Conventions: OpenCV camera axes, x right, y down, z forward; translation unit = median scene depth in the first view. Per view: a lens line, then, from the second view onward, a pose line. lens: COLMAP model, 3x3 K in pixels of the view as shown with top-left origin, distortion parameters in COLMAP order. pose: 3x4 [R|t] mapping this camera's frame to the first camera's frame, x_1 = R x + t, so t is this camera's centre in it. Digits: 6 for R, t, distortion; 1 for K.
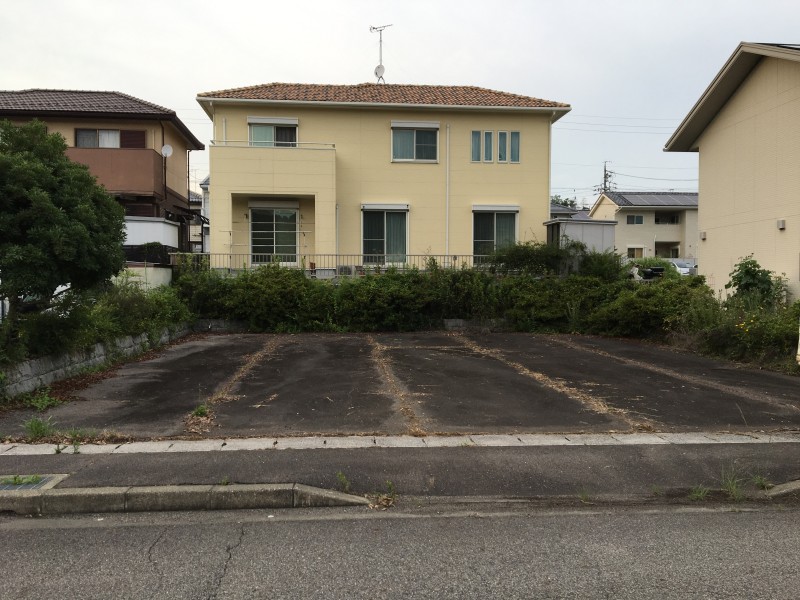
lens RADIAL K [[669.2, 0, 394.5], [0, 669.2, 296.9], [0, 0, 1]] dist [0.075573, -0.104038]
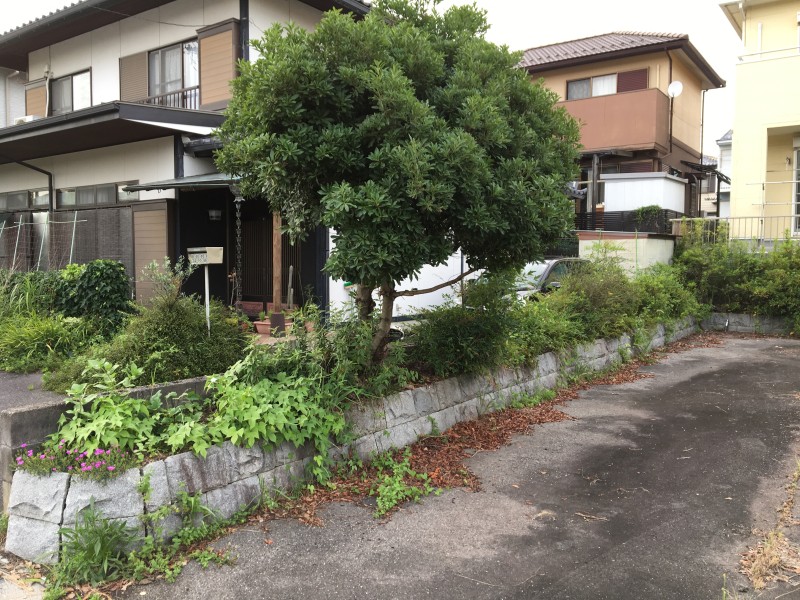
lens RADIAL K [[669.2, 0, 403.4], [0, 669.2, 300.6], [0, 0, 1]] dist [0.075573, -0.104038]
pose [[0.760866, 0.039111, -0.647729, -0.075877], [-0.014509, 0.998958, 0.043275, -0.004300], [0.648747, -0.023528, 0.760641, 0.250264]]
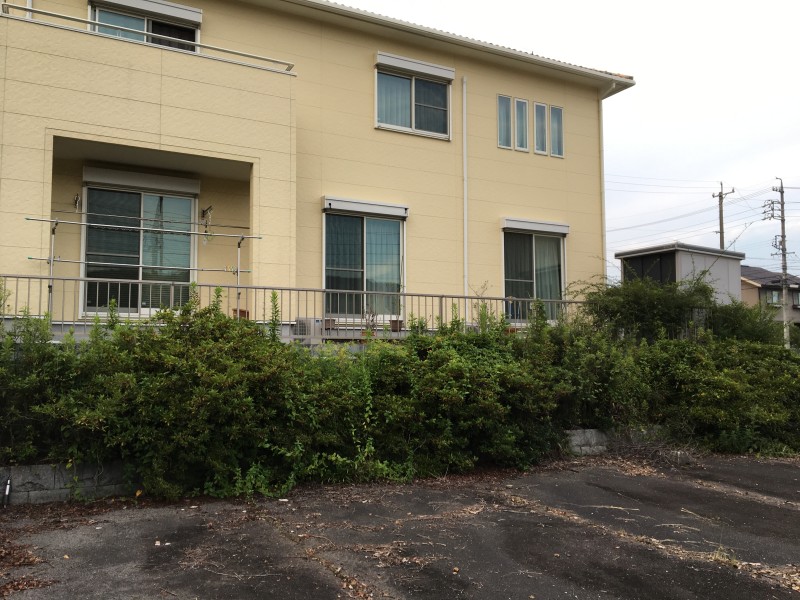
lens RADIAL K [[669.2, 0, 392.1], [0, 669.2, 298.3], [0, 0, 1]] dist [0.075573, -0.104038]
pose [[0.927194, 0.029408, 0.373424, -0.218308], [0.009303, 0.994798, -0.101441, -0.012505], [-0.374465, 0.097529, 0.922098, 0.593473]]
